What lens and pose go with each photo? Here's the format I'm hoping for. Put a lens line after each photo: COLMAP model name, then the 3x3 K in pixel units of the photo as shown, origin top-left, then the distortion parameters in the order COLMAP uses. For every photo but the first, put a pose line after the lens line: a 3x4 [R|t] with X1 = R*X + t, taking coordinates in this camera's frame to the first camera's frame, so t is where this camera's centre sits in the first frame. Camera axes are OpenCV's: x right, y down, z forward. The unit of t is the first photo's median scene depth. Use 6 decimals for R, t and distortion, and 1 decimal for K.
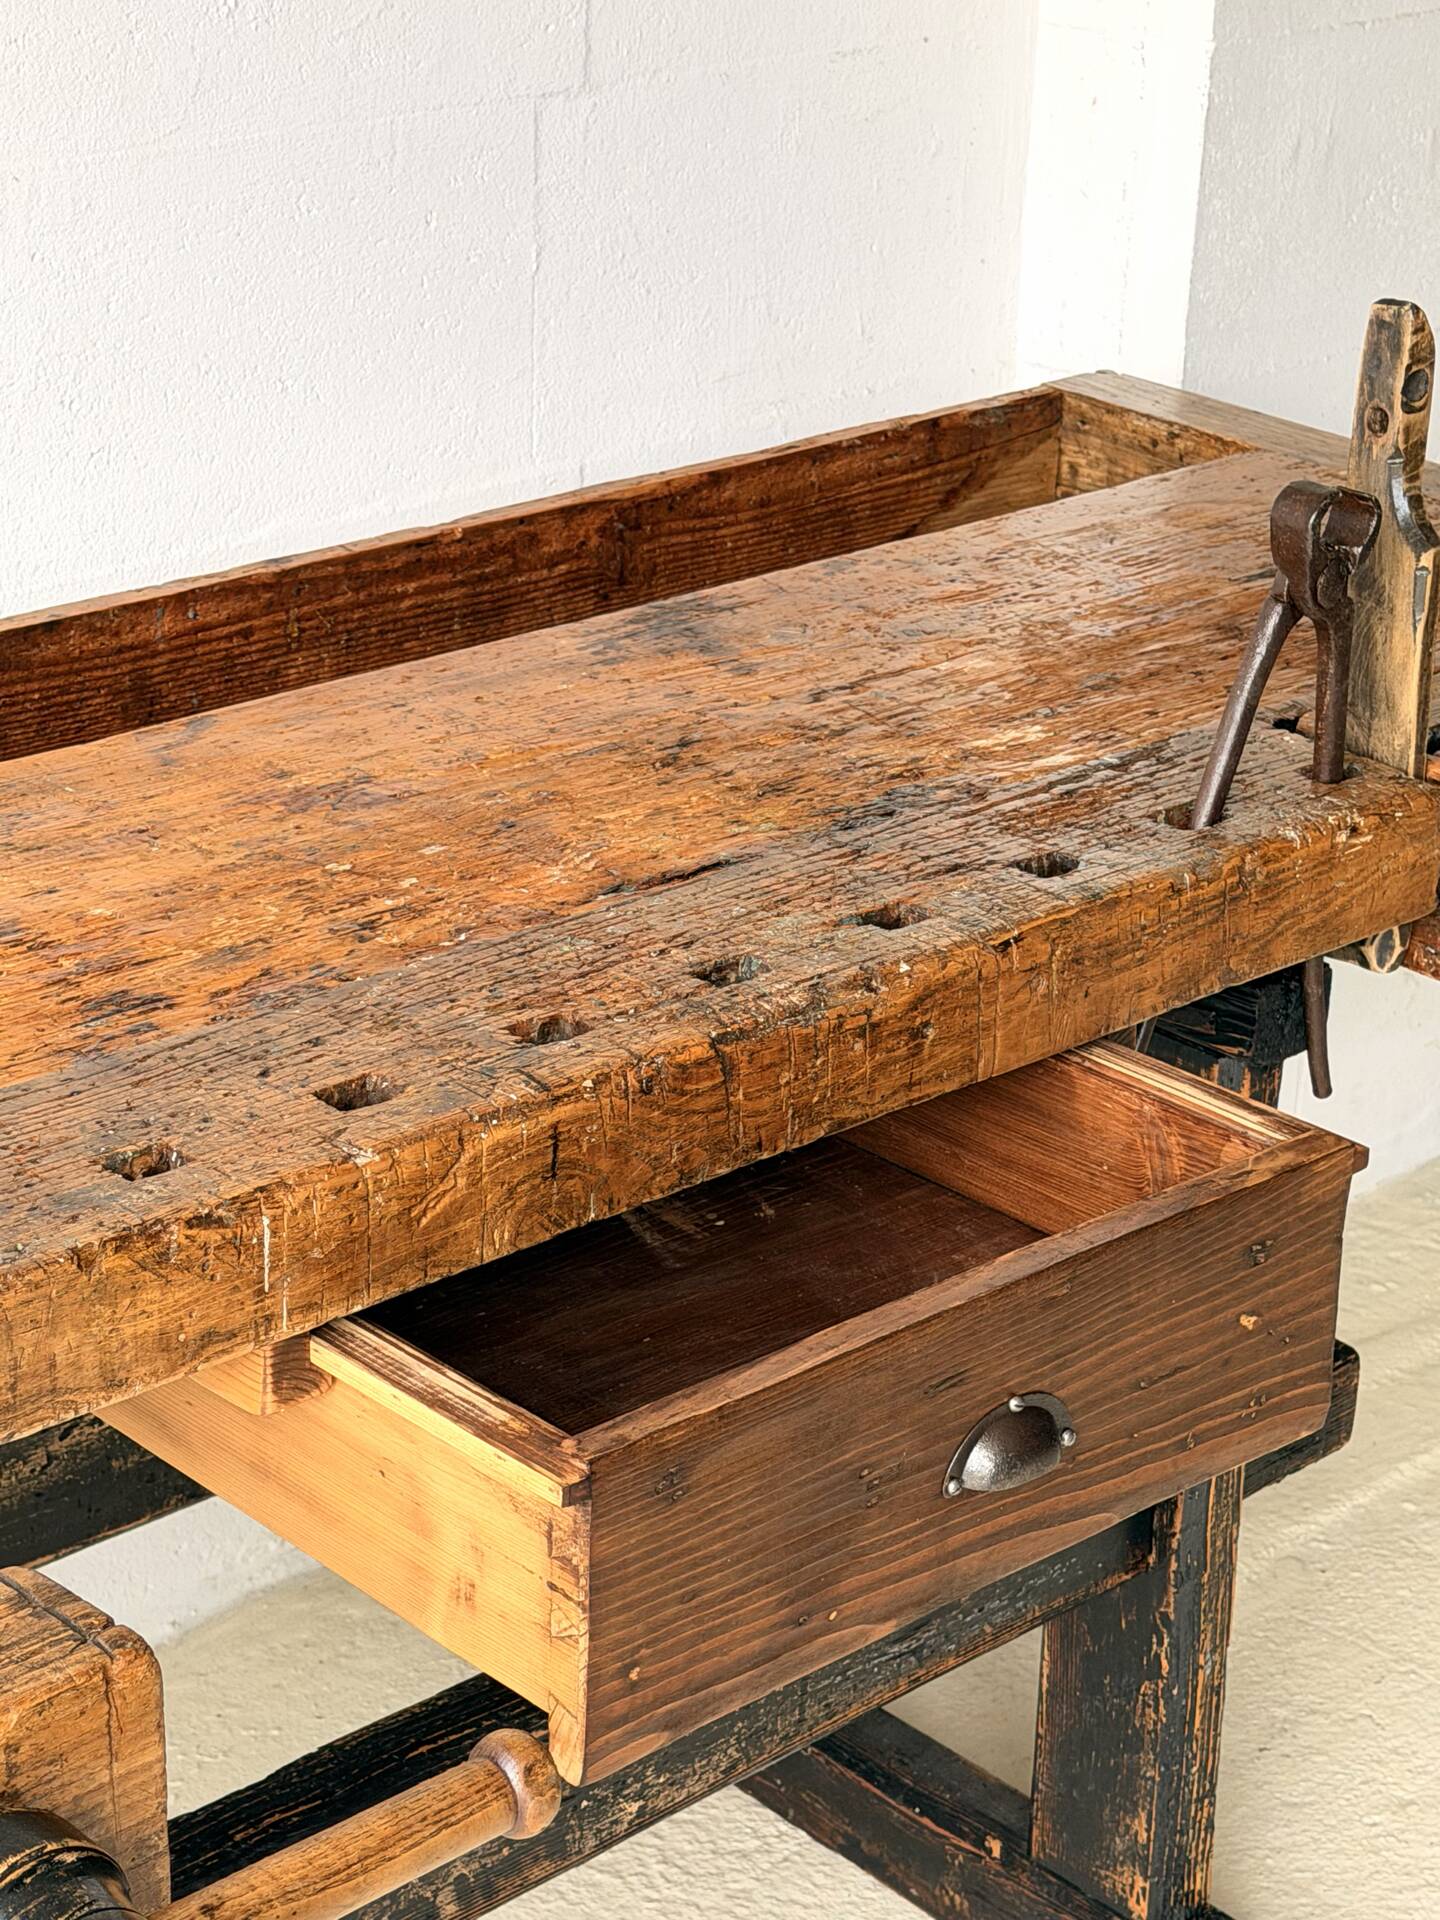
lens RADIAL K [[3845.5, 0, 709.7], [0, 3845.5, 968.1], [0, 0, 1]] dist [0.140256, 0.000000]
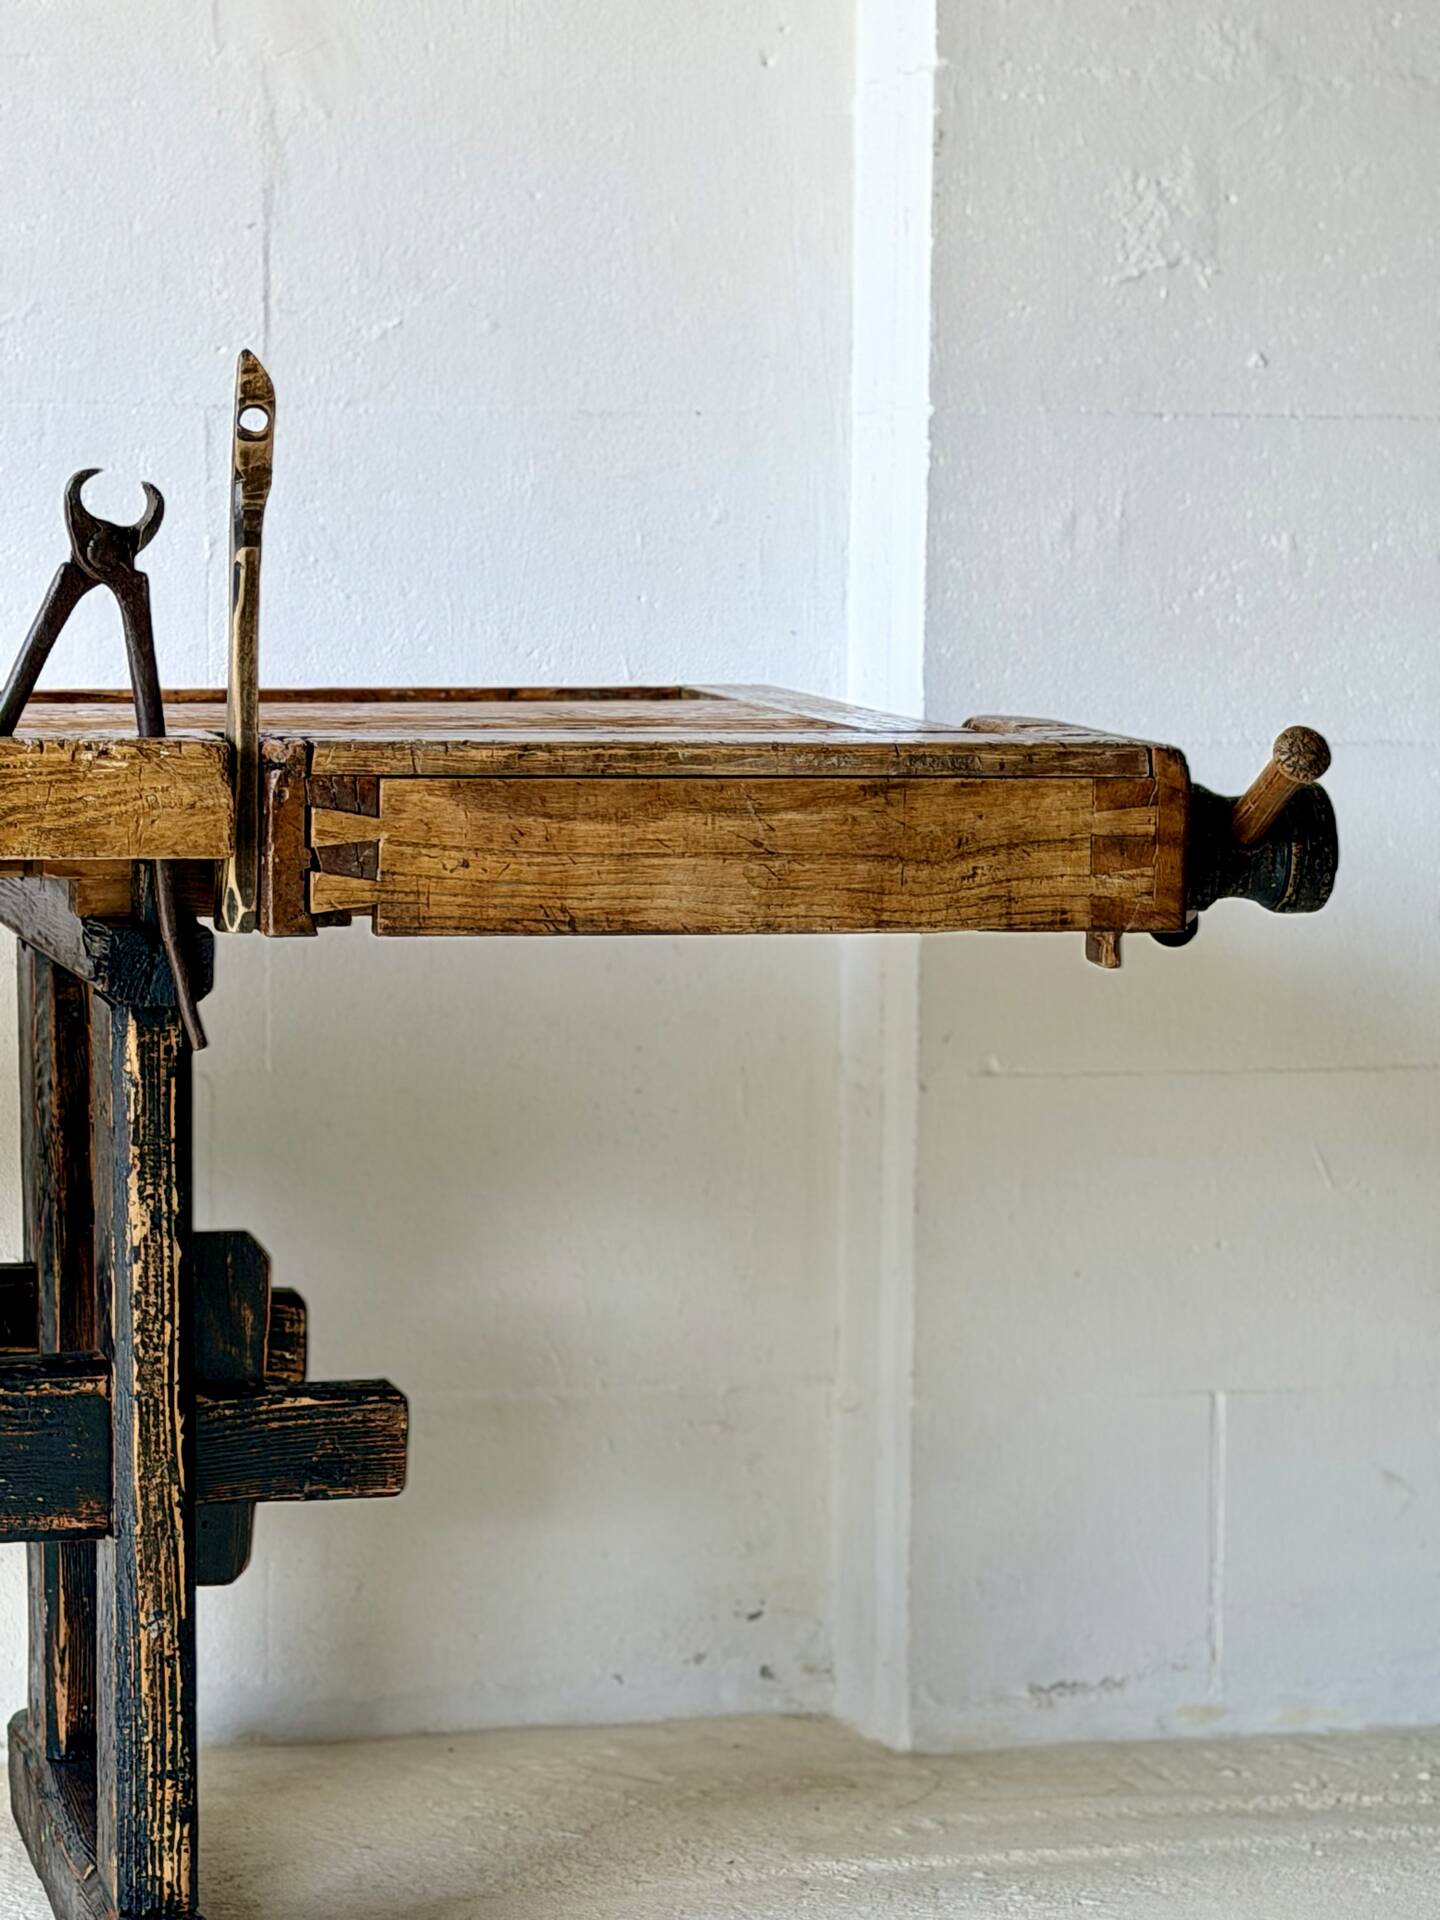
lens RADIAL K [[5209.4, 0, 711.0], [0, 5209.4, 969.3], [0, 0, 1]] dist [0.133114, 0.000000]
pose [[0.867472, 0.017502, -0.497178, 1.172657], [-0.172371, 0.948049, -0.267378, 0.440154], [0.466670, 0.317642, 0.825423, -0.216050]]
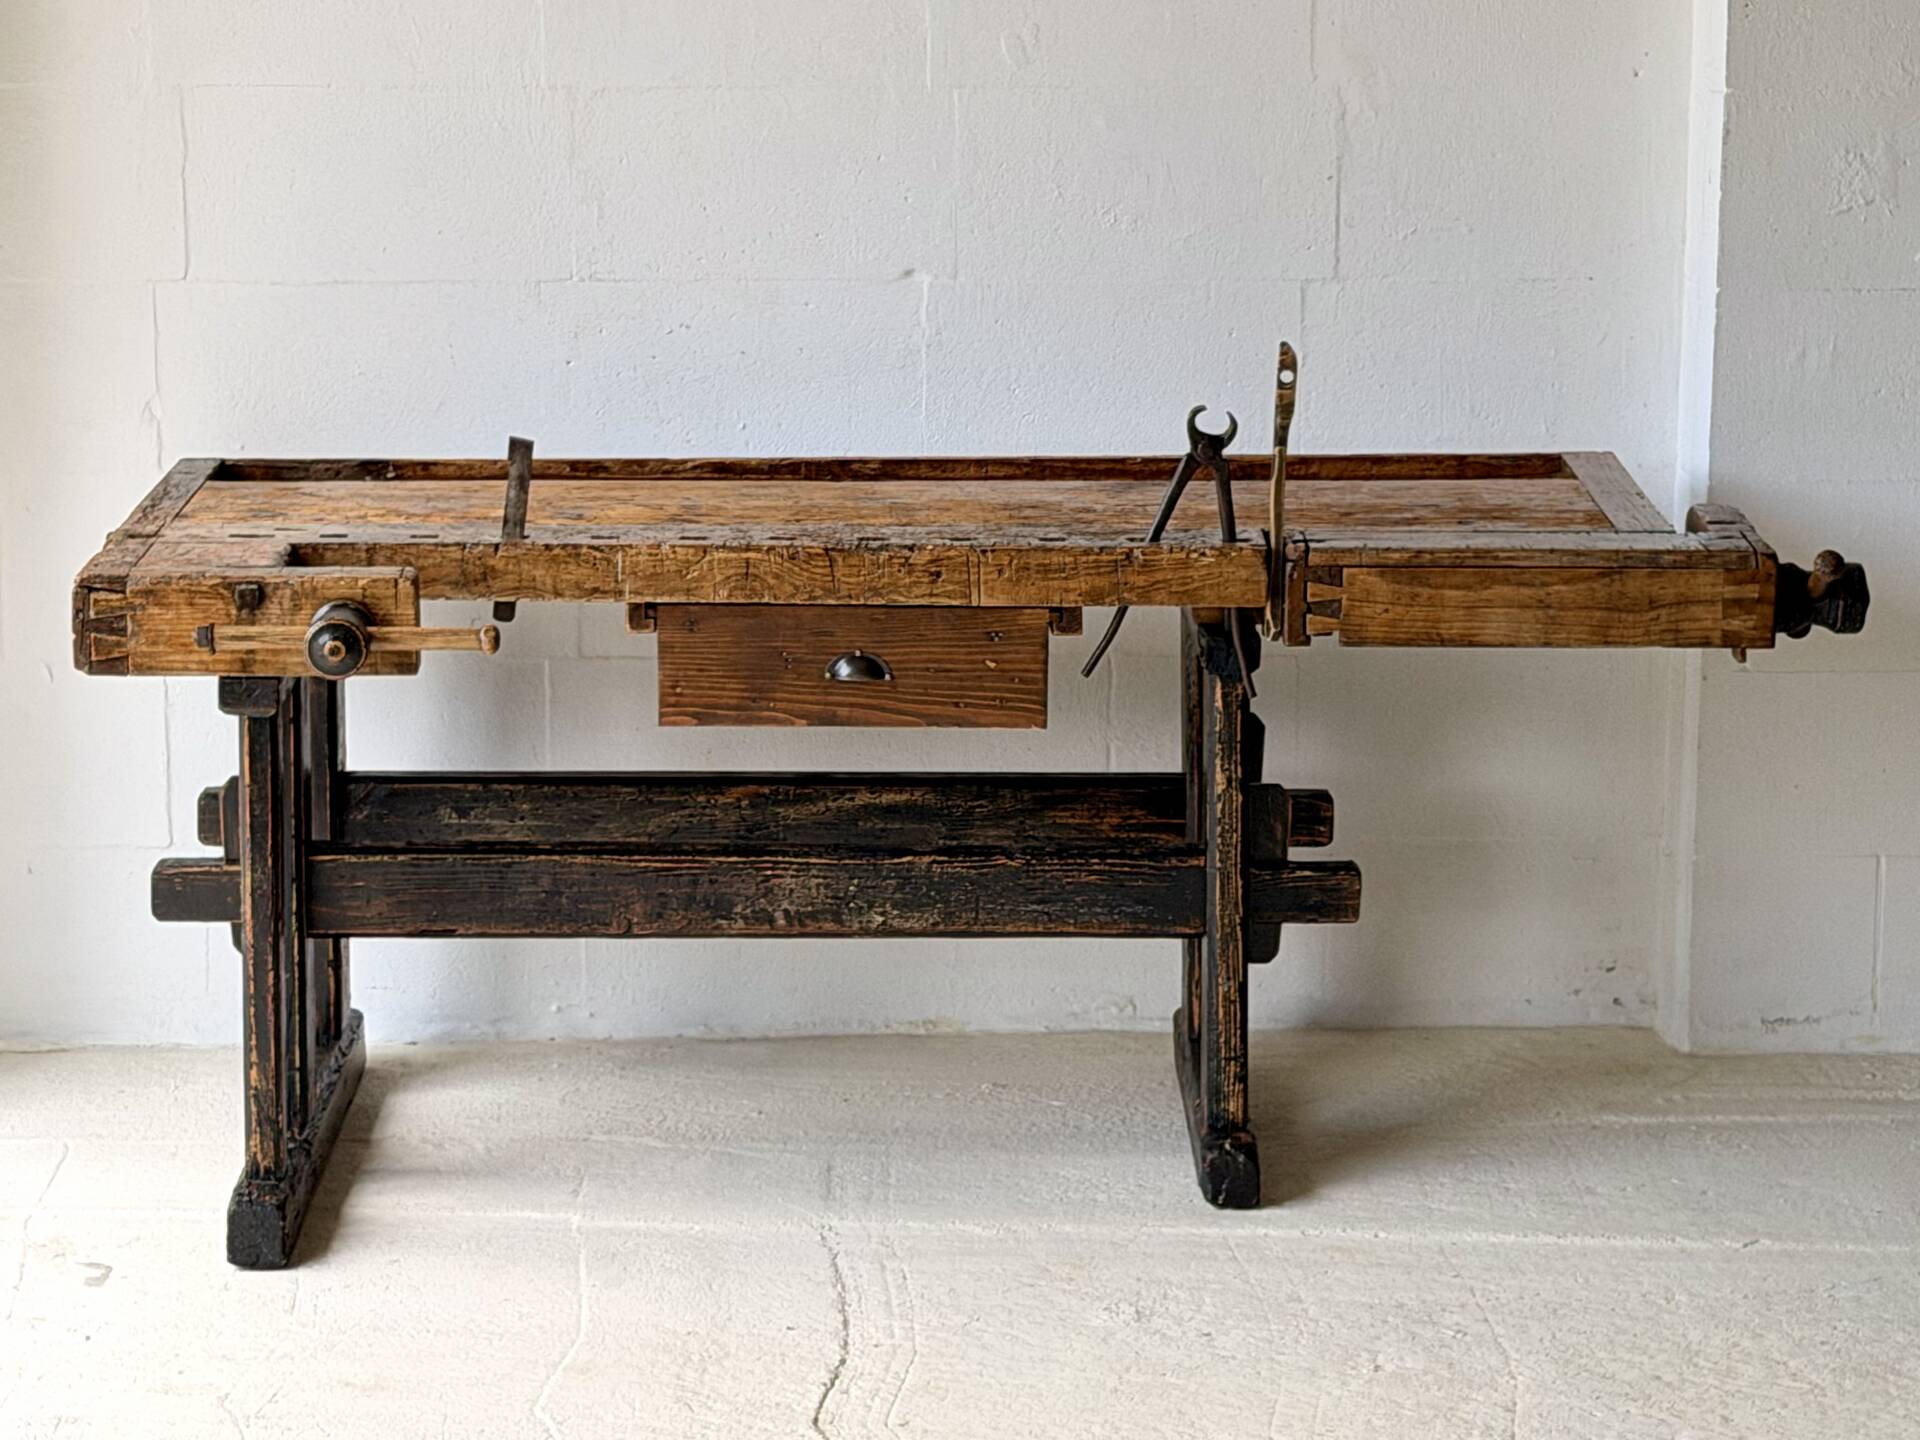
lens RADIAL K [[5209.4, 0, 962.7], [0, 5209.4, 750.1], [0, 0, 1]] dist [0.133114, 0.000000]
pose [[0.737857, 0.110344, -0.665876, 2.274635], [-0.239957, 0.964980, -0.105988, 0.468966], [0.630862, 0.237986, 0.738495, -1.457424]]
